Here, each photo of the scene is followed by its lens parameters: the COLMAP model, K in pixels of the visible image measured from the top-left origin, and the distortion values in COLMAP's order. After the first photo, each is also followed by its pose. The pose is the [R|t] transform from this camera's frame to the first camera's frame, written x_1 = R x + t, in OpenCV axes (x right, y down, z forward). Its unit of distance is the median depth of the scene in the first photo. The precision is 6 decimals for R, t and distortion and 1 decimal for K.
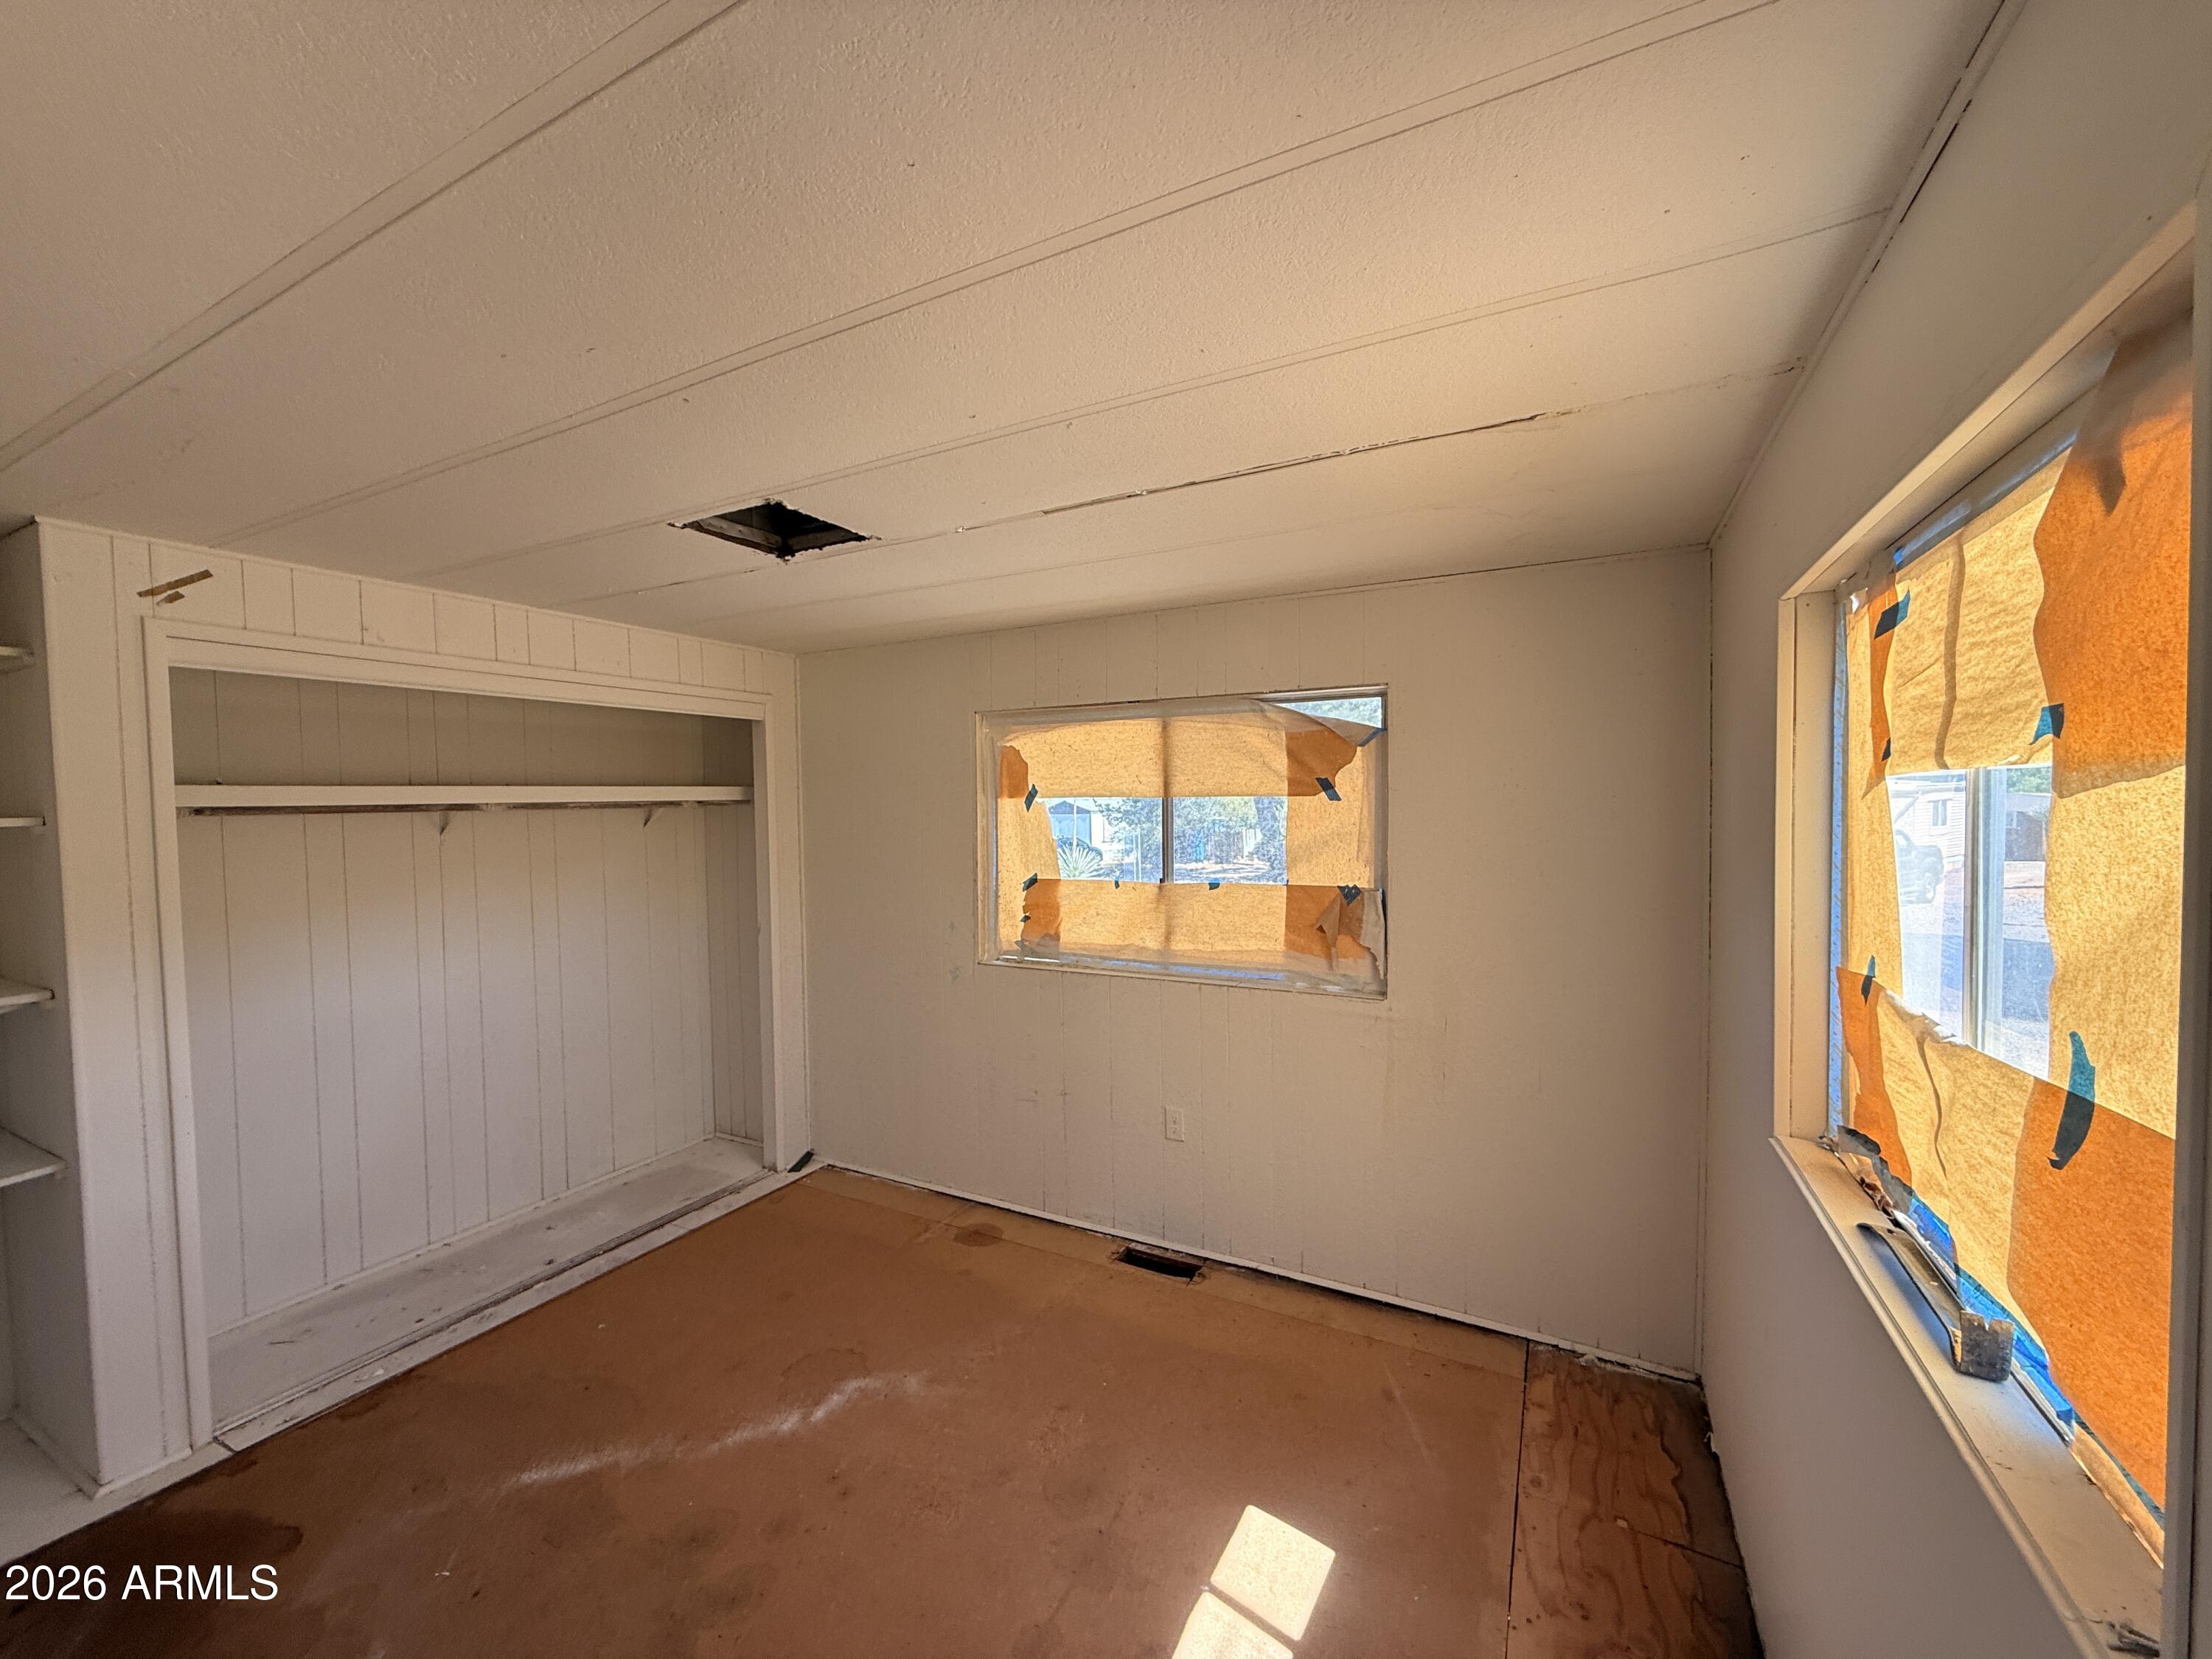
lens RADIAL K [[880.5, 0, 1104.5], [0, 880.5, 827.1], [0, 0, 1]] dist [-0.001825, 0.000254]
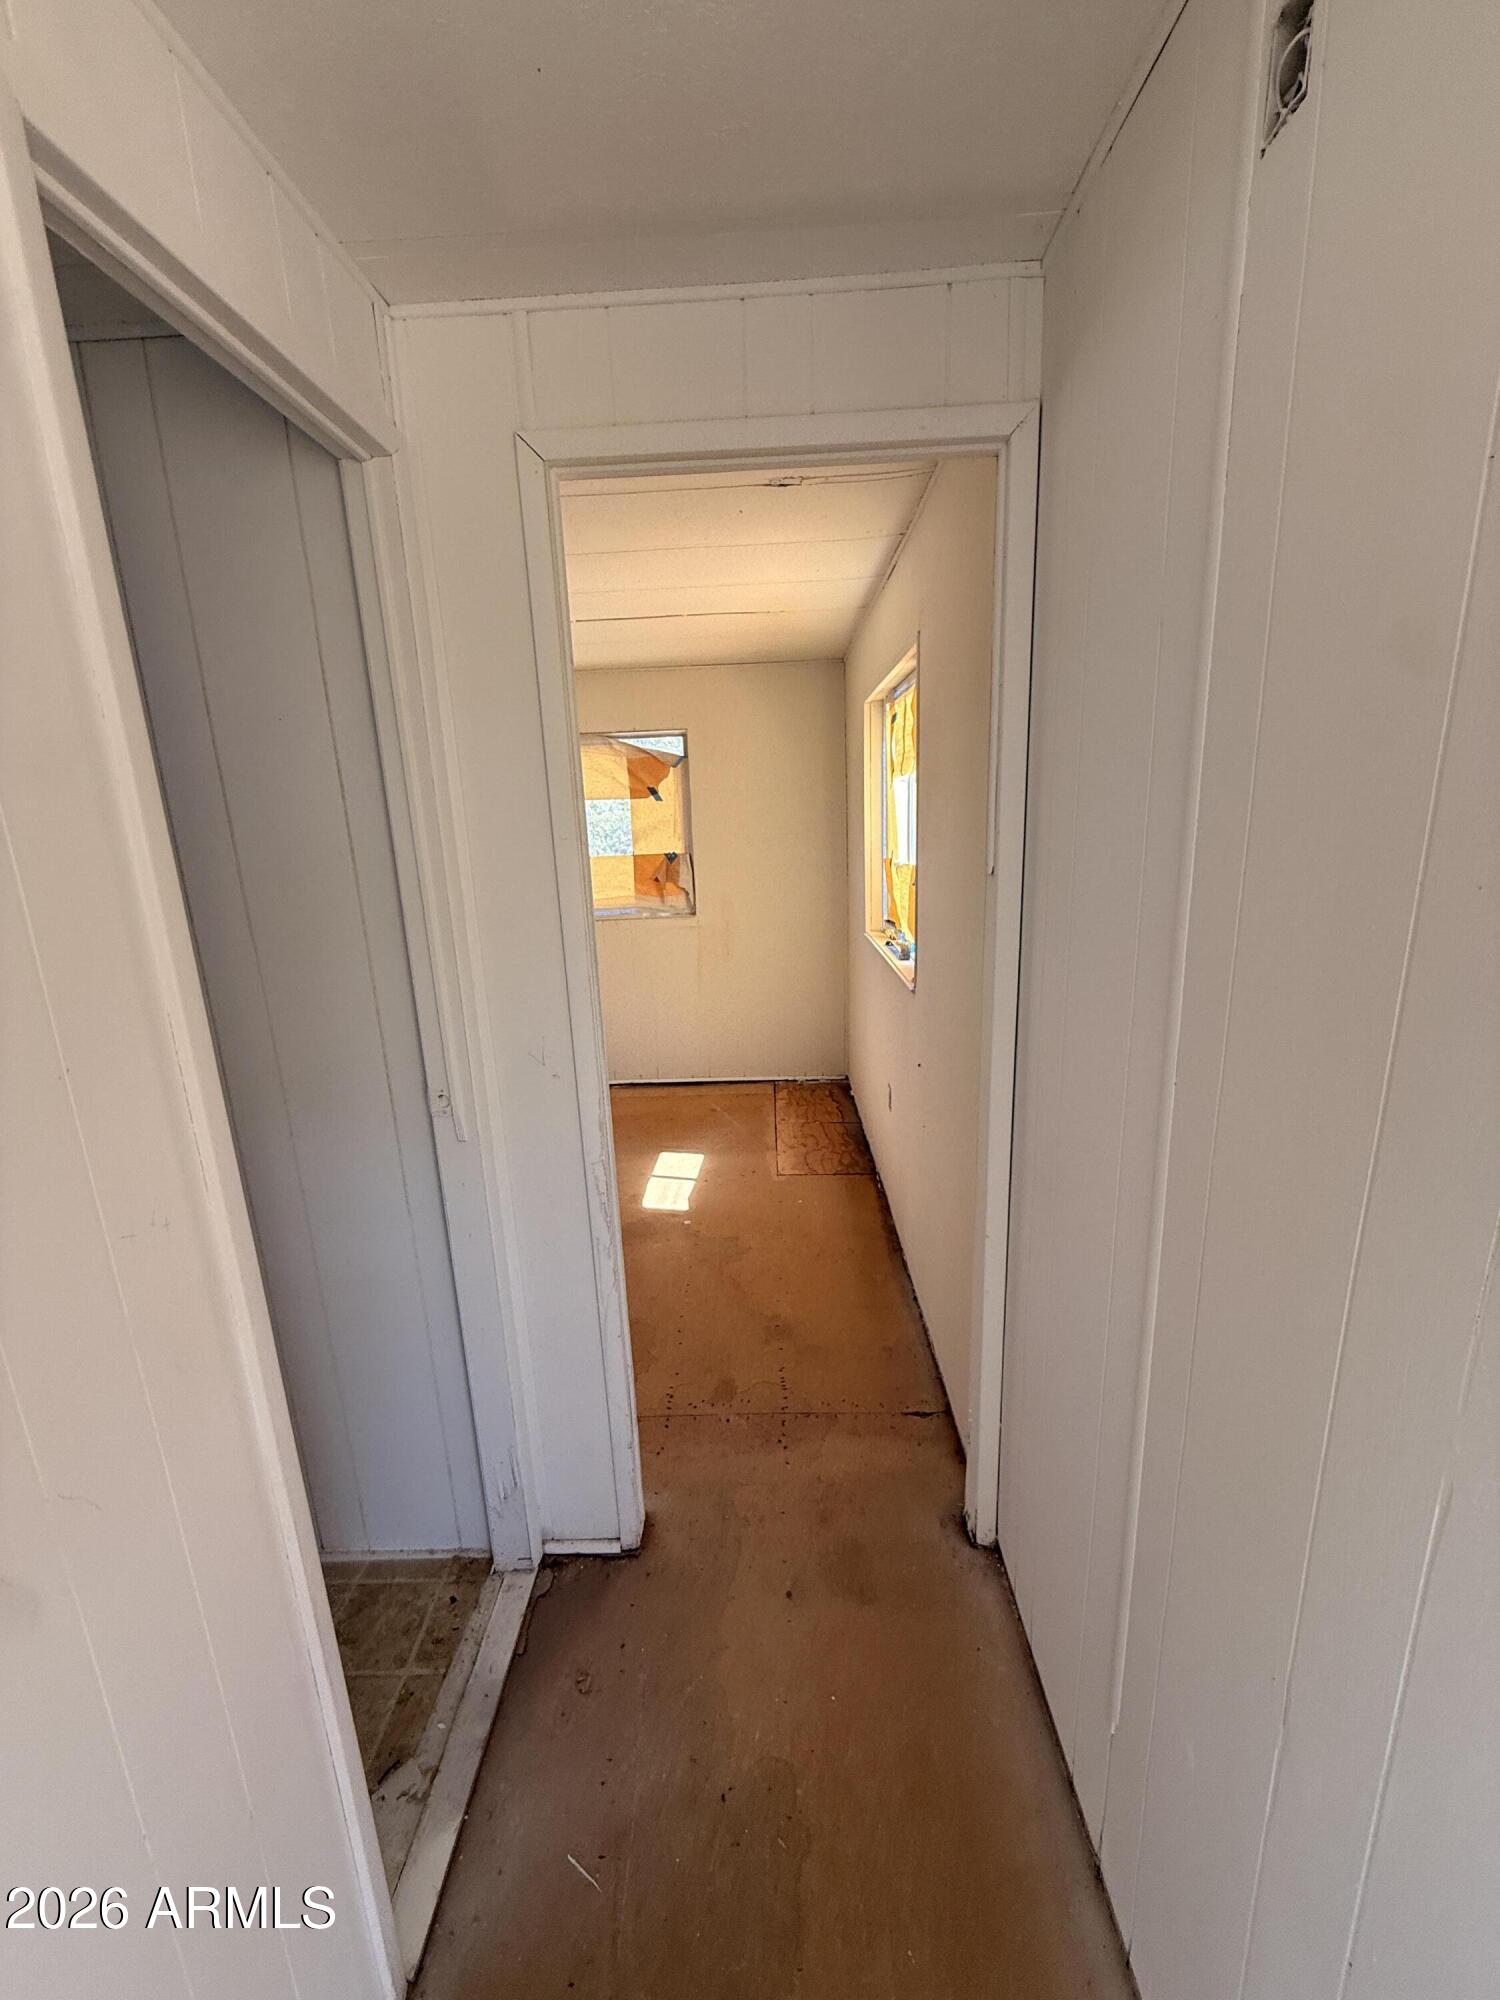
lens RADIAL K [[796.1, 0, 744.4], [0, 796.1, 1001.5], [0, 0, 1]] dist [-0.001825, 0.000254]
pose [[0.897480, -0.129549, 0.421600, -0.281864], [0.043895, 0.977379, 0.206888, 0.036746], [-0.438865, -0.167172, 0.882865, -0.472083]]
